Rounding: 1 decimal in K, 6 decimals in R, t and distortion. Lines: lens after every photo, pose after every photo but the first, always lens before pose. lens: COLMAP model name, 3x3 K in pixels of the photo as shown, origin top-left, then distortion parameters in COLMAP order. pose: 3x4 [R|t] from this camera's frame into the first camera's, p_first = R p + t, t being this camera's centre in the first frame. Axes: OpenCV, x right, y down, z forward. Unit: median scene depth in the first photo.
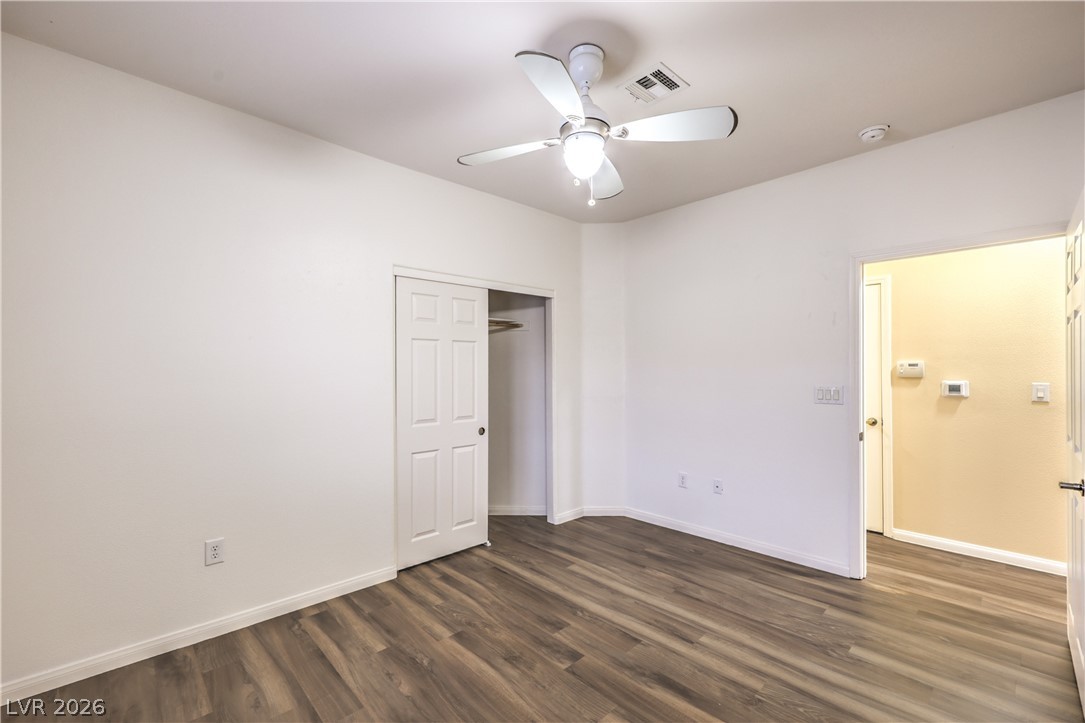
lens RADIAL K [[458.6, 0, 543.6], [0, 458.6, 366.2], [0, 0, 1]] dist [0.001103, 0.000104]
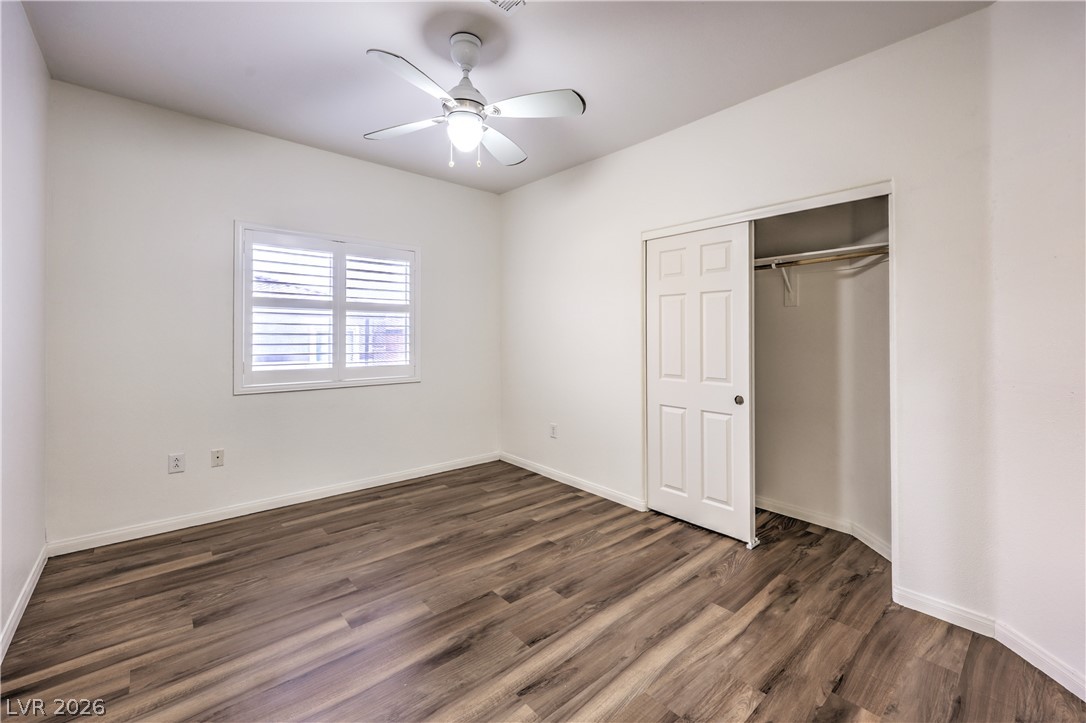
lens RADIAL K [[454.7, 0, 557.5], [0, 454.7, 333.1], [0, 0, 1]] dist [-0.003813, -0.000358]
pose [[-0.024663, -0.002528, -0.999693, 0.828939], [0.004332, 0.999987, -0.002636, 0.030231], [0.999686, -0.004396, -0.024652, 0.863380]]
